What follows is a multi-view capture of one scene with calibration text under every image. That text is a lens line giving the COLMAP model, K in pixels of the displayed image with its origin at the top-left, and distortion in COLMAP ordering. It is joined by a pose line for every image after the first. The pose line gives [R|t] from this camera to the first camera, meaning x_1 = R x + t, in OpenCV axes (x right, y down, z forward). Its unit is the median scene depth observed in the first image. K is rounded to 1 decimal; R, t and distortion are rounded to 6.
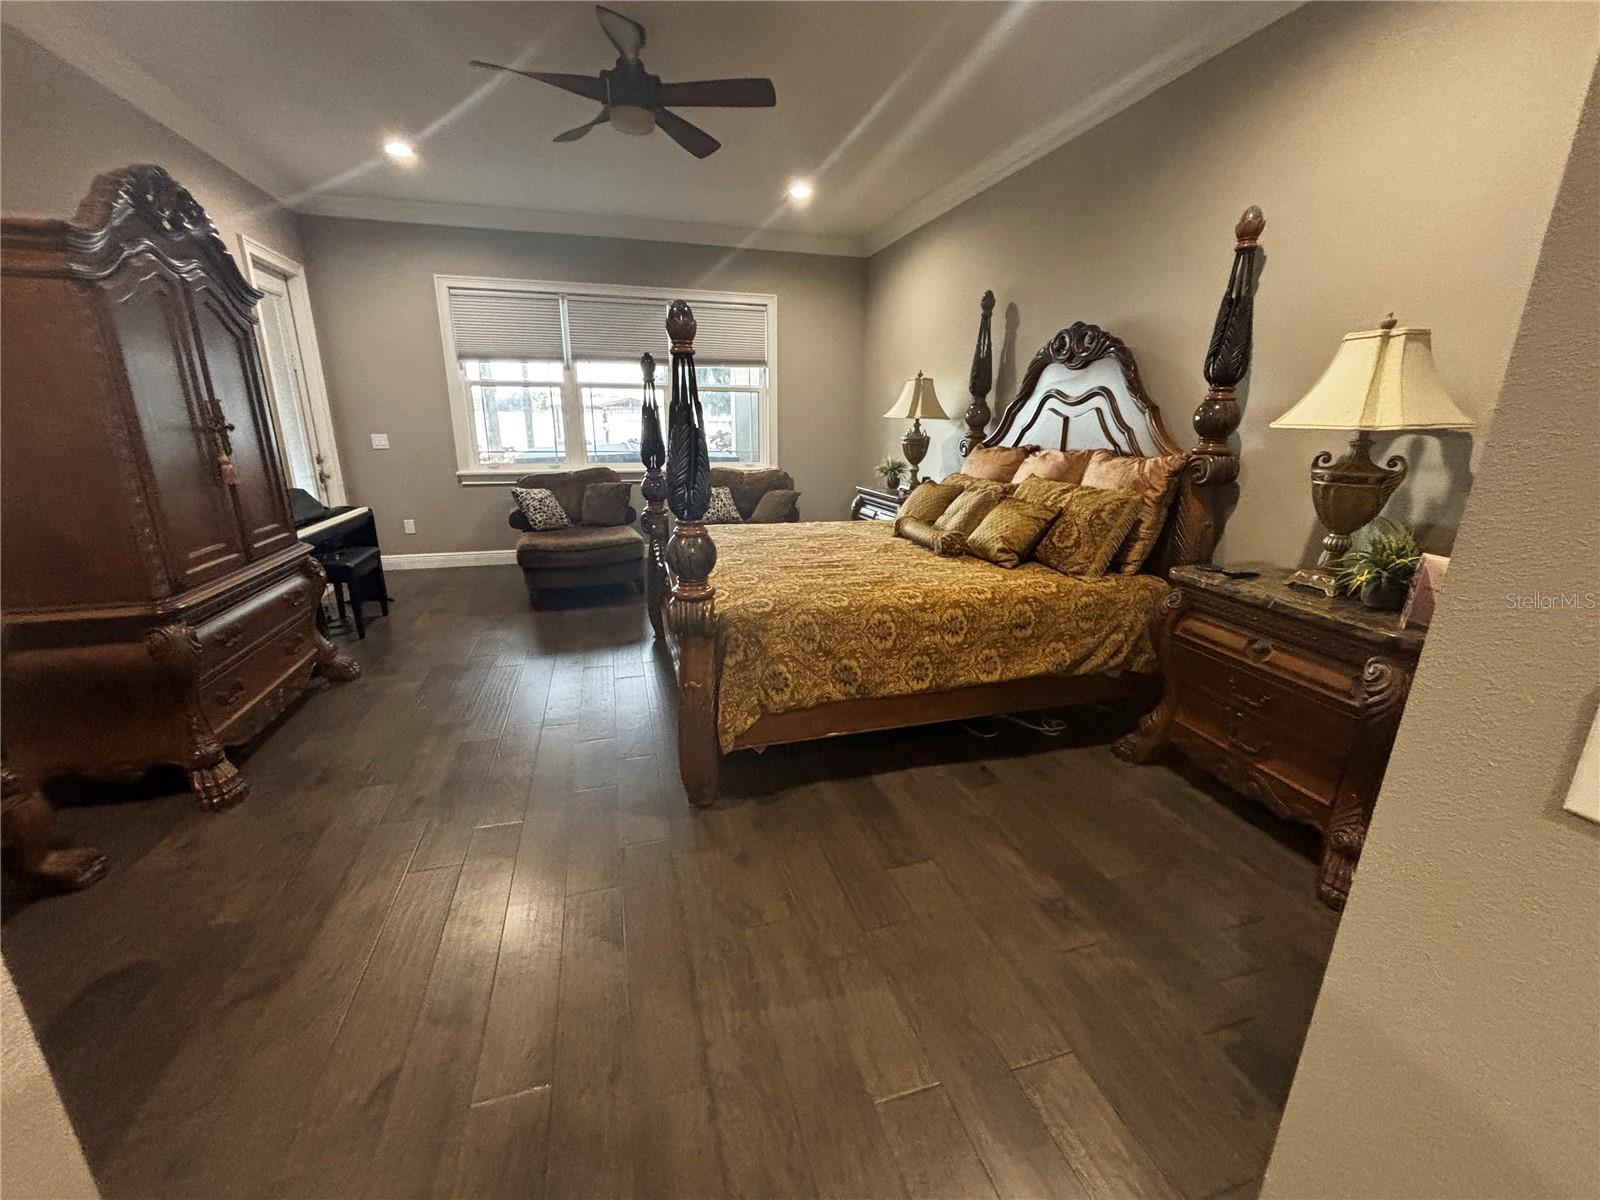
lens RADIAL K [[637.7, 0, 801.1], [0, 637.7, 600.3], [0, 0, 1]] dist [-0.009693, 0.000131]
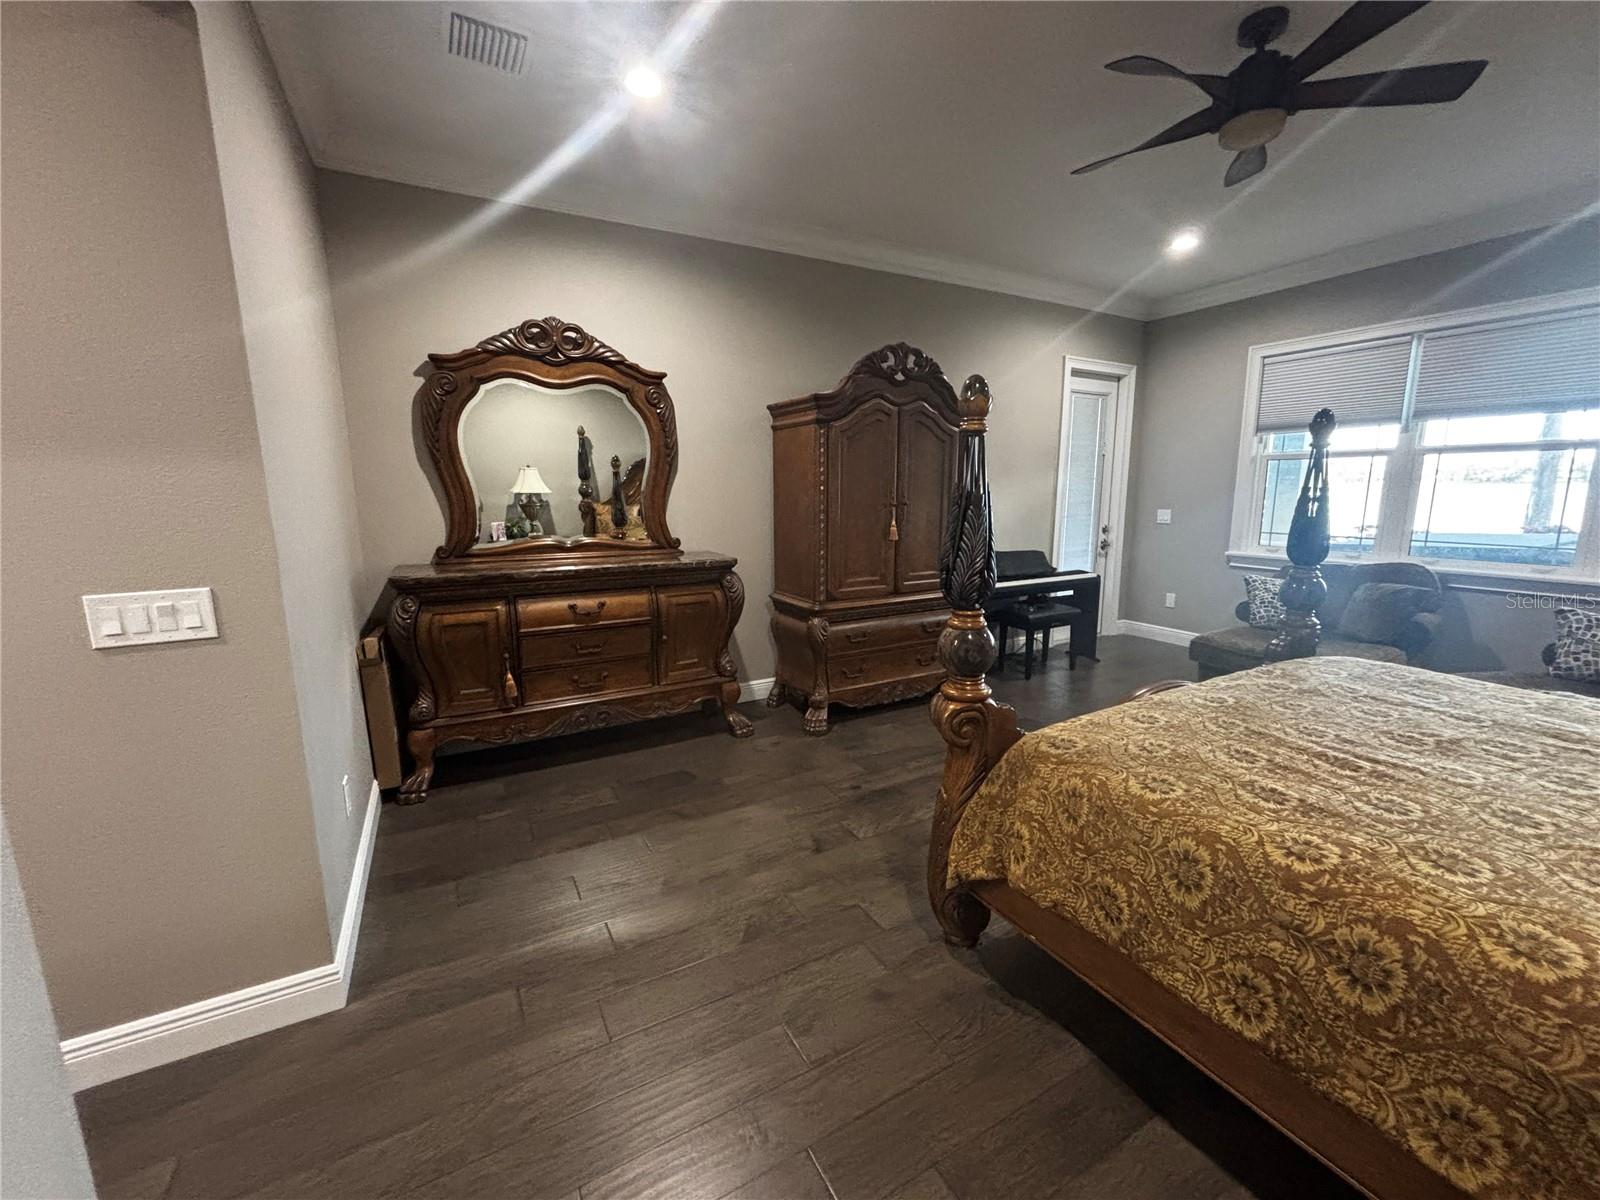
lens RADIAL K [[637.7, 0, 801.9], [0, 637.7, 600.4], [0, 0, 1]] dist [-0.009693, 0.000131]
pose [[0.207292, 0.157615, -0.965499, 0.523463], [-0.264026, 0.959326, 0.099921, -0.138296], [0.941977, 0.234204, 0.240475, 0.466831]]
